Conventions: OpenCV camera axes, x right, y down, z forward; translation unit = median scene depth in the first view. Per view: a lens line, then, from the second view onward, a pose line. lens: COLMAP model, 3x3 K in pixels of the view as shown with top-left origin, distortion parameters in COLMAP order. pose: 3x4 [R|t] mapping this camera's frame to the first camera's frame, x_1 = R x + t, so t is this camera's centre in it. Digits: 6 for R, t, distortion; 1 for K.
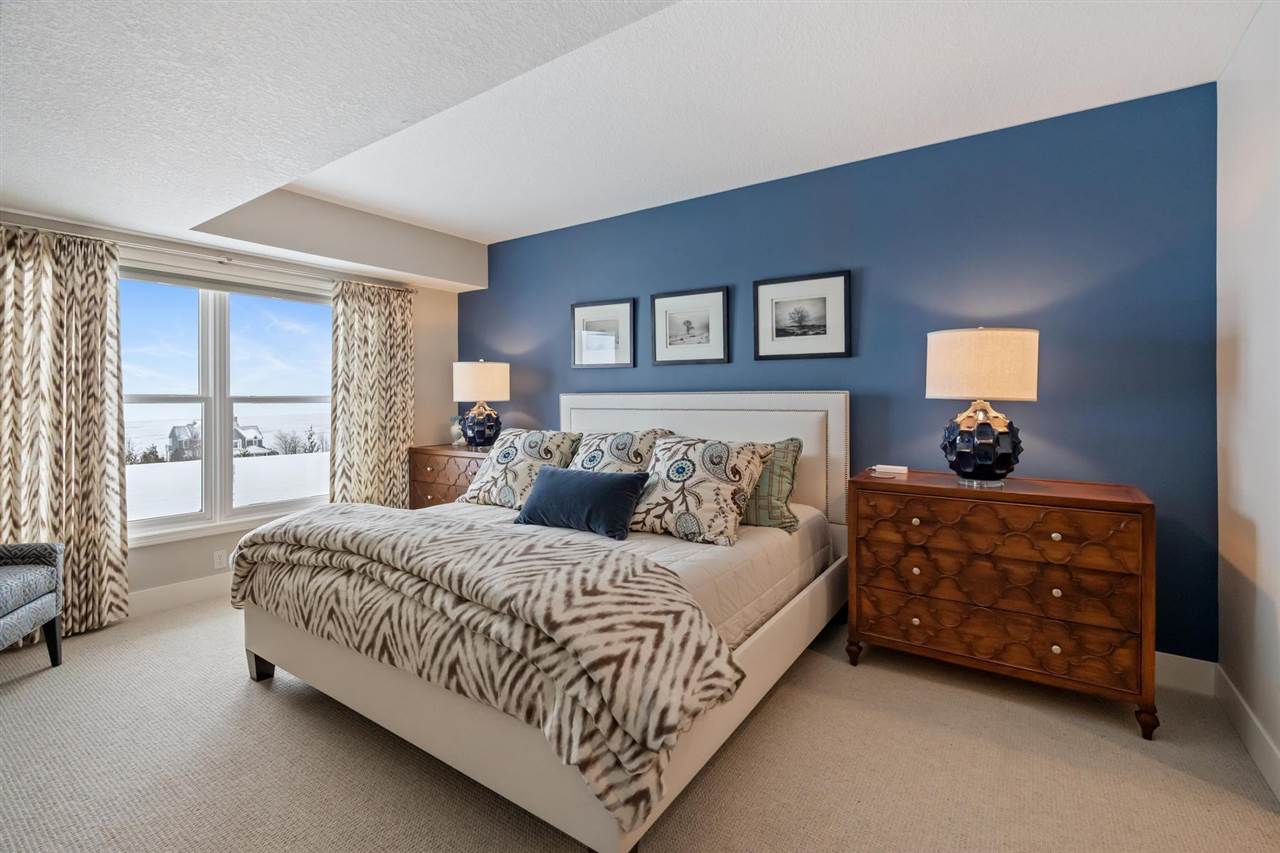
lens RADIAL K [[568.4, 0, 640.4], [0, 568.4, 395.4], [0, 0, 1]] dist [-0.001100, -0.000168]
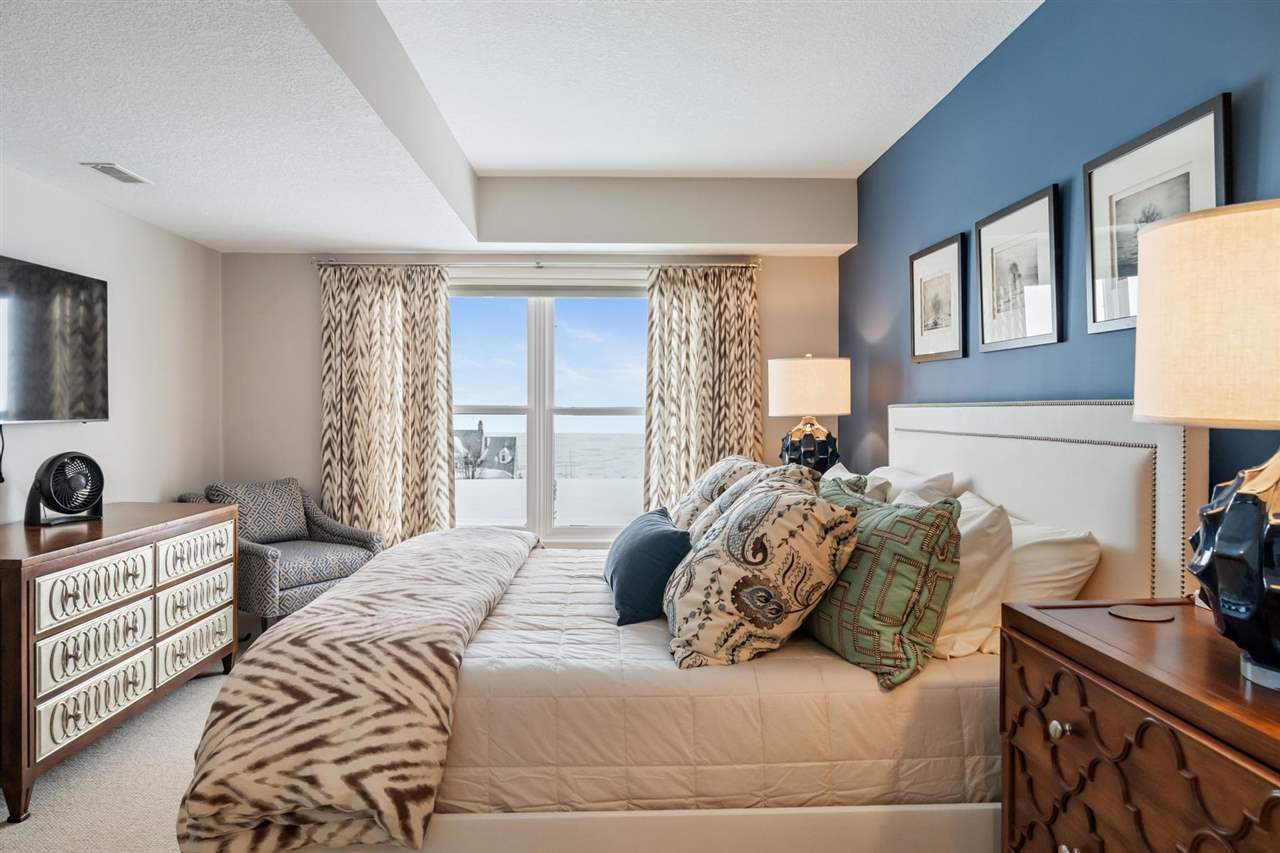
lens RADIAL K [[863.7, 0, 640.0], [0, 863.7, 426.5], [0, 0, 1]] dist [-0.022288, 0.000892]
pose [[0.592274, 0.020577, -0.805474, 0.608056], [-0.000090, 0.999676, 0.025472, -0.004023], [0.805736, -0.015014, 0.592084, 0.318415]]
